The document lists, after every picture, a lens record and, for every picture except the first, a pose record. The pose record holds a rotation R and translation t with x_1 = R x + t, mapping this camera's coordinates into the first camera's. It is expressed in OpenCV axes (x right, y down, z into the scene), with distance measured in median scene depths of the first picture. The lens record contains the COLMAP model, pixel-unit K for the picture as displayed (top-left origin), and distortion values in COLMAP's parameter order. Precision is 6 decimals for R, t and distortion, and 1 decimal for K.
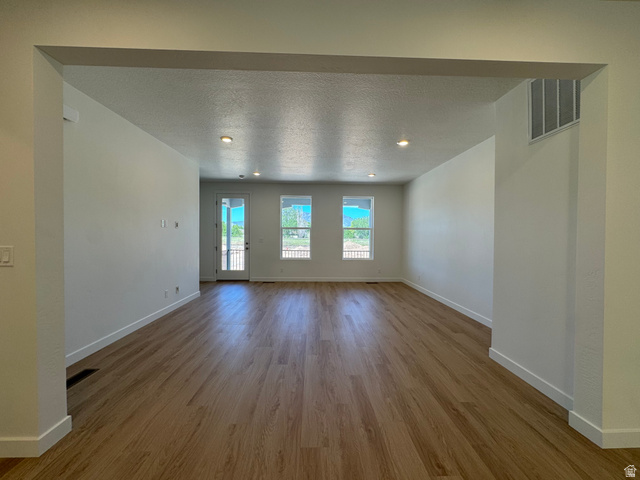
lens RADIAL K [[255.0, 0, 319.1], [0, 255.0, 237.1], [0, 0, 1]] dist [-0.000894, -0.000084]
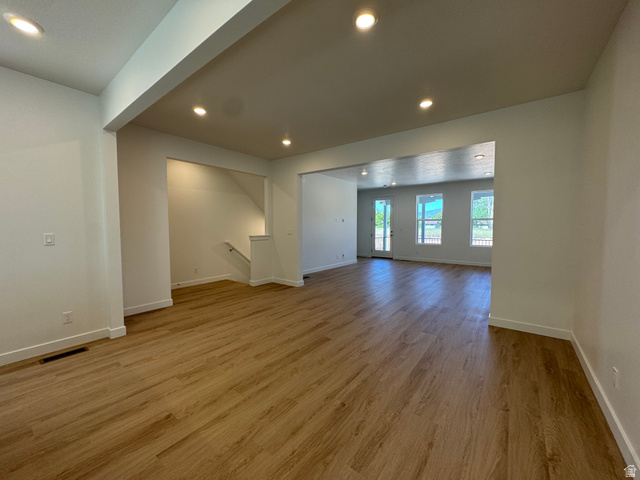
lens RADIAL K [[255.0, 0, 319.1], [0, 255.0, 237.1], [0, 0, 1]] dist [-0.000894, -0.000084]
pose [[0.775213, 0.021079, -0.631348, 0.302403], [0.001188, 0.999393, 0.034825, 0.005233], [0.631699, -0.027747, 0.774717, -0.343034]]
